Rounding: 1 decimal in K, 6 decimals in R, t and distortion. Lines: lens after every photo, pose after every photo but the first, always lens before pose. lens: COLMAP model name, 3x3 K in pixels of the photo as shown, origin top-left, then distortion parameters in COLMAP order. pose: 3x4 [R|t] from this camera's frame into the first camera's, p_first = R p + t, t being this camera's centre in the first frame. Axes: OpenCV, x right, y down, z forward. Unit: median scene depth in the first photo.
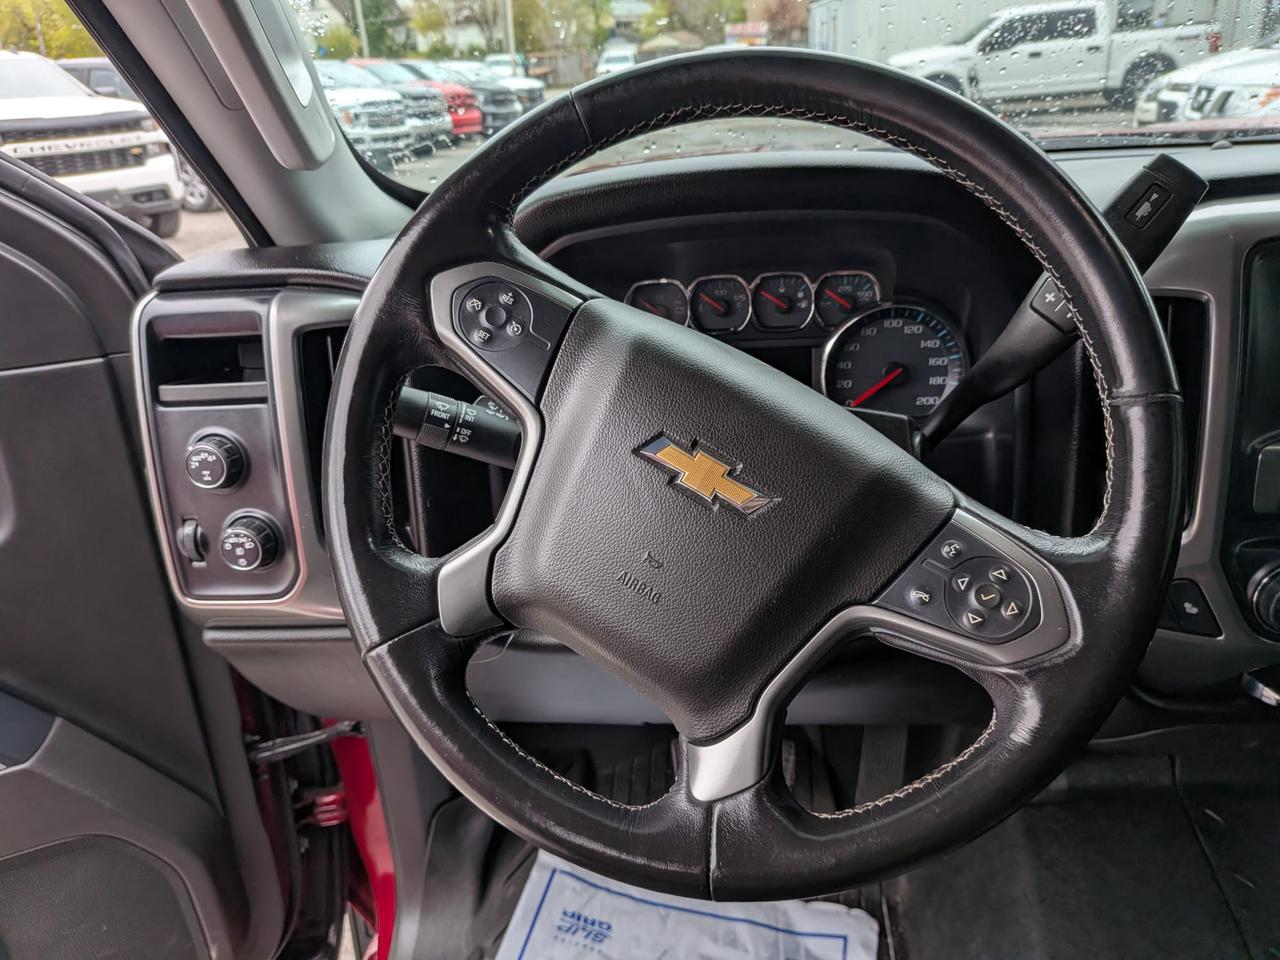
lens RADIAL K [[937.8, 0, 635.9], [0, 937.8, 474.1], [0, 0, 1]] dist [0.008624, -0.024229]
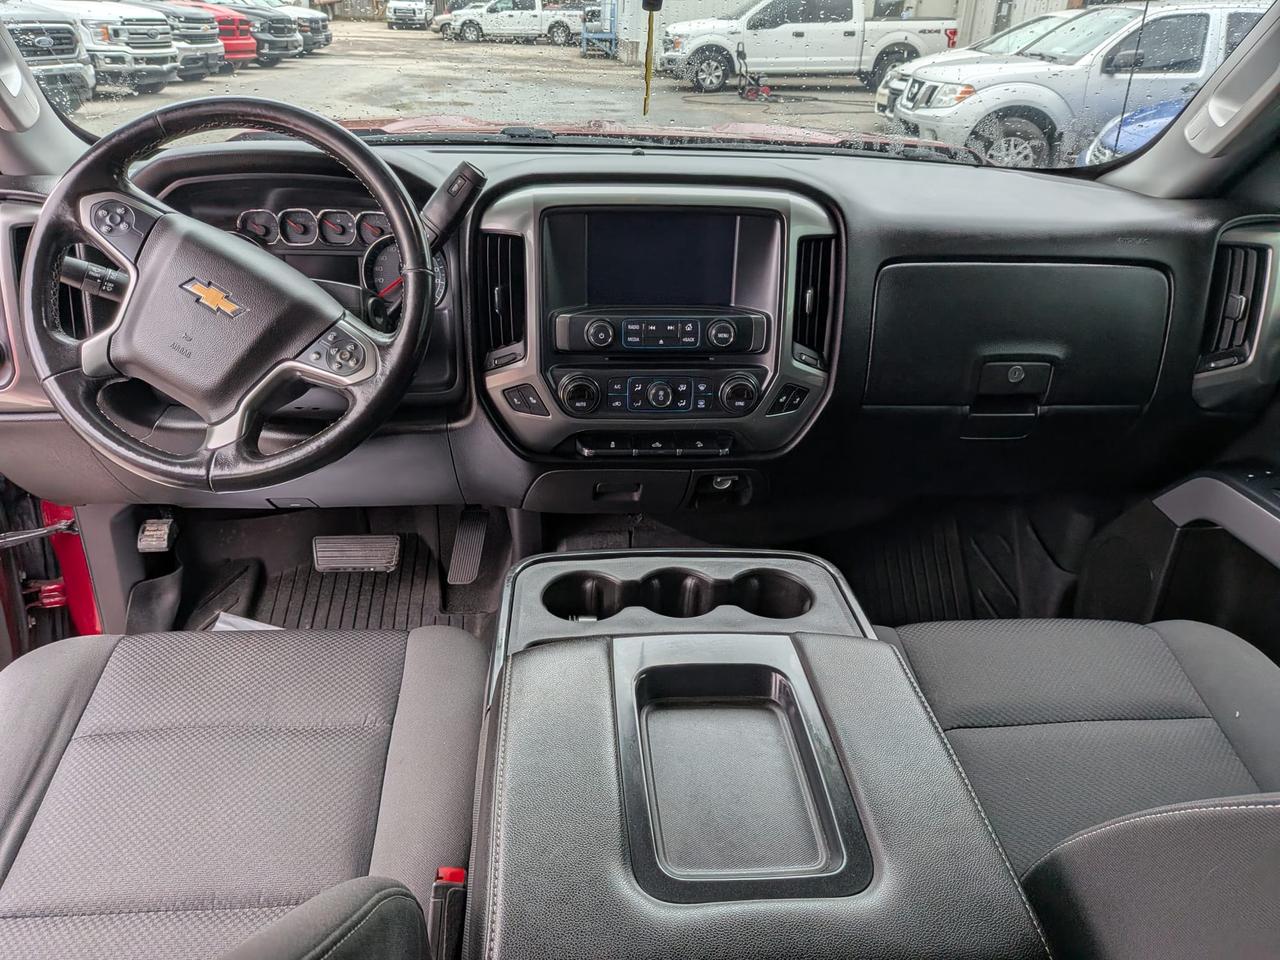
lens RADIAL K [[929.1, 0, 620.2], [0, 929.1, 452.3], [0, 0, 1]] dist [0.003070, -0.028765]
pose [[0.979015, 0.006164, 0.203697, 0.312909], [-0.012594, 0.999462, 0.030281, 0.157247], [-0.203401, -0.032210, 0.978566, -0.722538]]
